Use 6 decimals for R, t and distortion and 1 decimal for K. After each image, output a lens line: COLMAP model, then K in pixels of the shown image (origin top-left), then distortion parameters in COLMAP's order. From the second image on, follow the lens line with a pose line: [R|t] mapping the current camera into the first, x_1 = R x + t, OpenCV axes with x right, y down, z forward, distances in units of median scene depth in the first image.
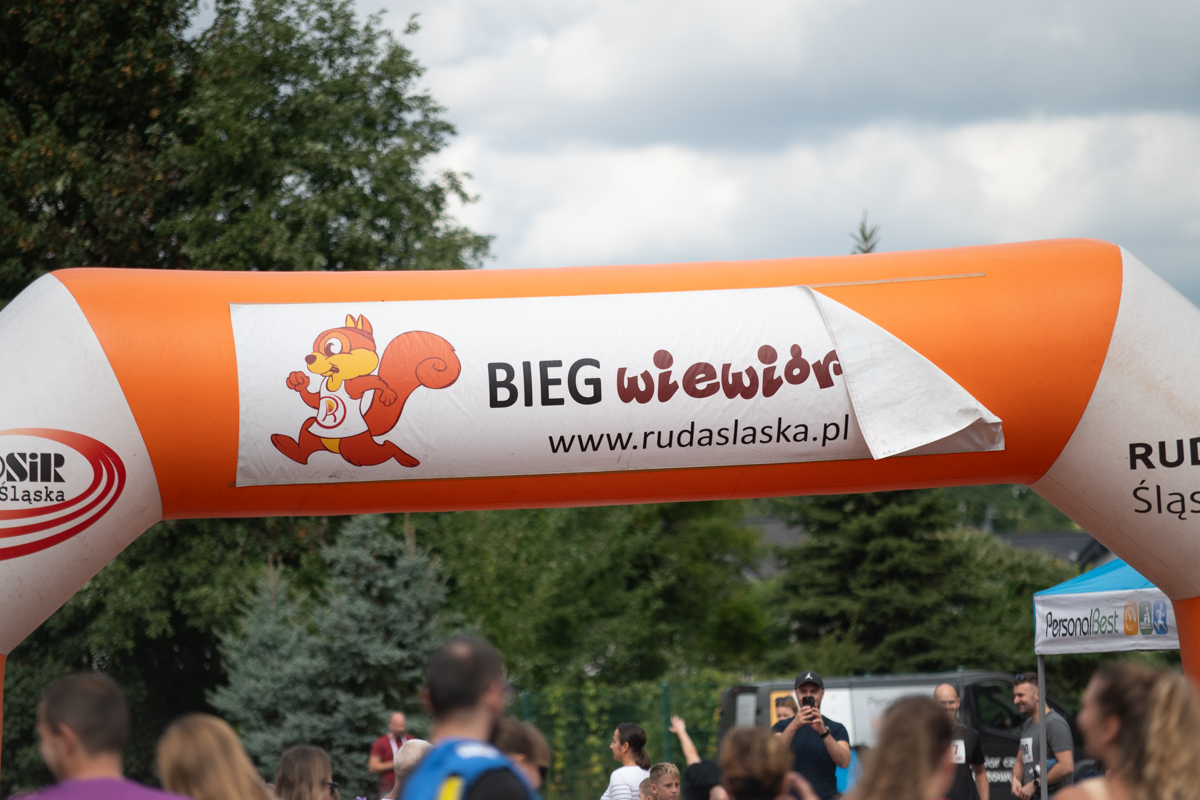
lens RADIAL K [[5868.8, 0, 600.7], [0, 5868.8, 400.8], [0, 0, 1]] dist [1.711884, 0.000000]
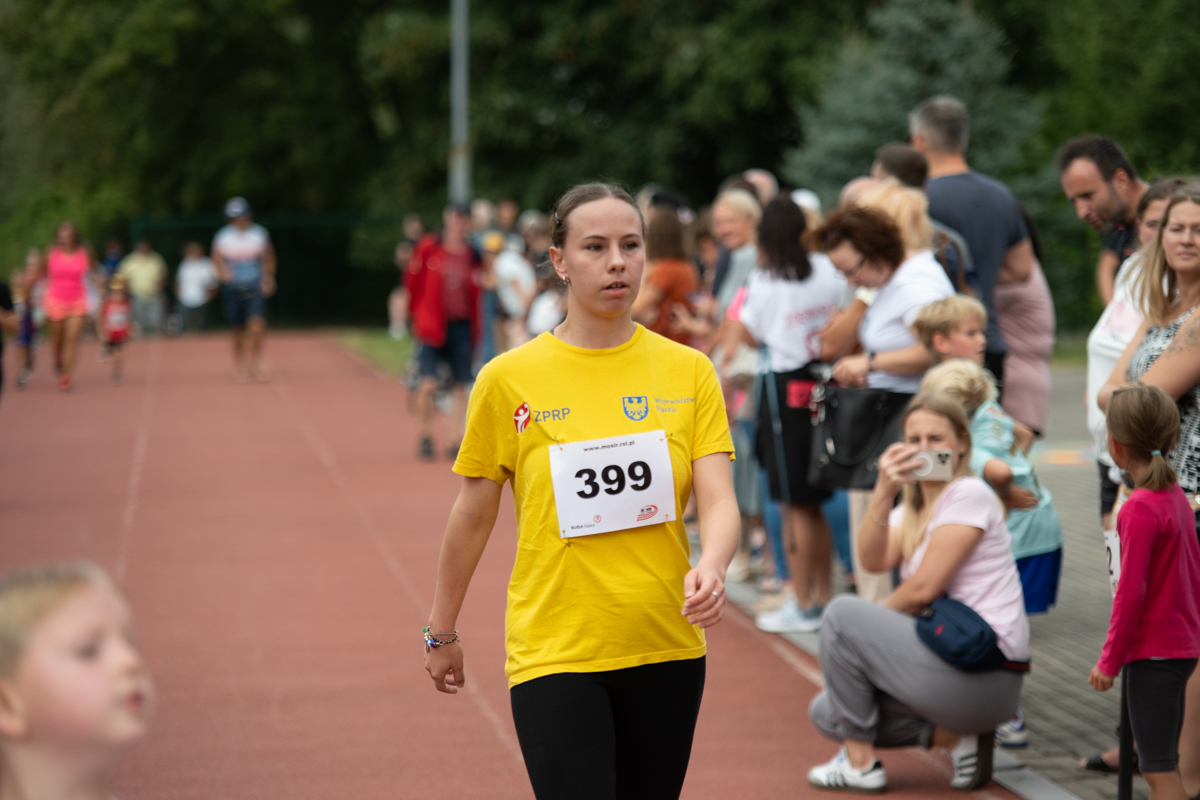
lens RADIAL K [[4213.3, 0, 597.1], [0, 4213.3, 398.3], [0, 0, 1]] dist [0.278549, 0.000000]
pose [[0.984719, 0.042360, -0.168920, 0.067087], [-0.024681, 0.994121, 0.105422, 0.042966], [0.172392, -0.099642, 0.979976, 0.897307]]
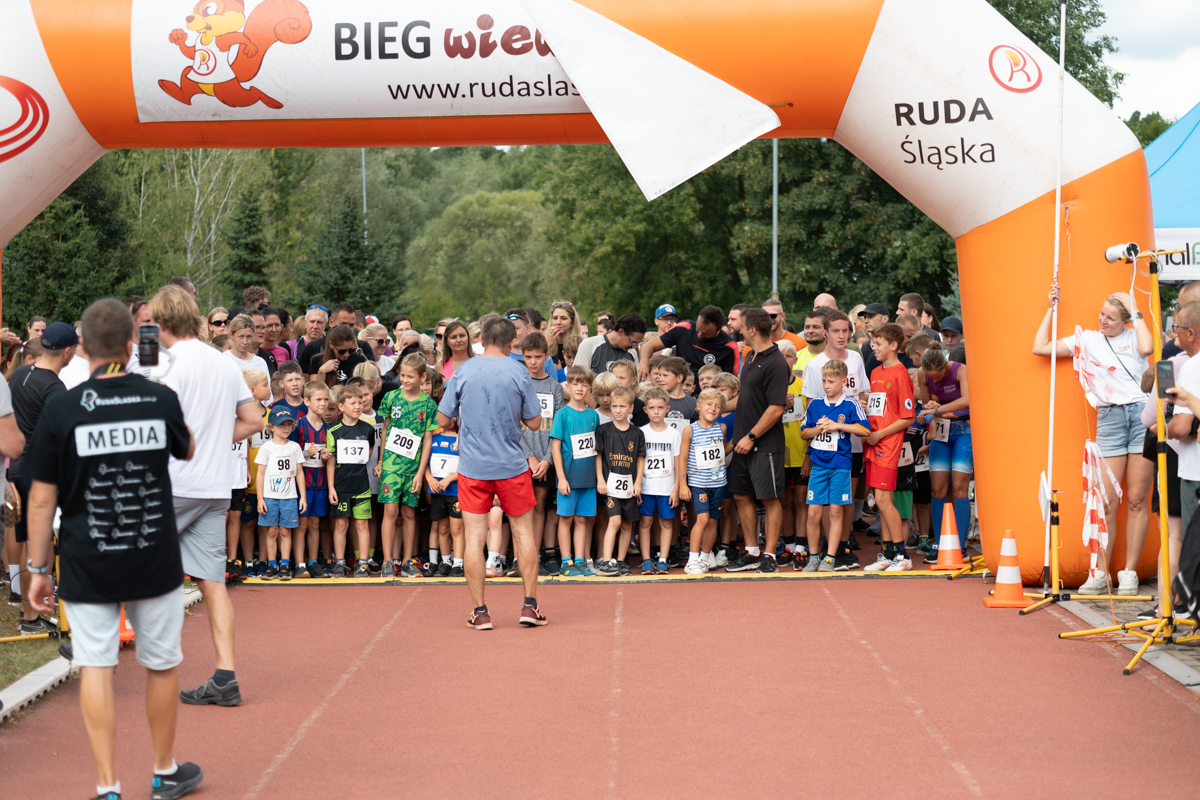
lens RADIAL K [[2591.0, 0, 600.2], [0, 2591.0, 398.7], [0, 0, 1]] dist [-0.277499, 0.000000]
pose [[0.958425, 0.048623, -0.281172, 0.183540], [-0.023826, 0.995570, 0.090951, 0.020899], [0.284349, -0.080470, 0.955338, 0.502859]]
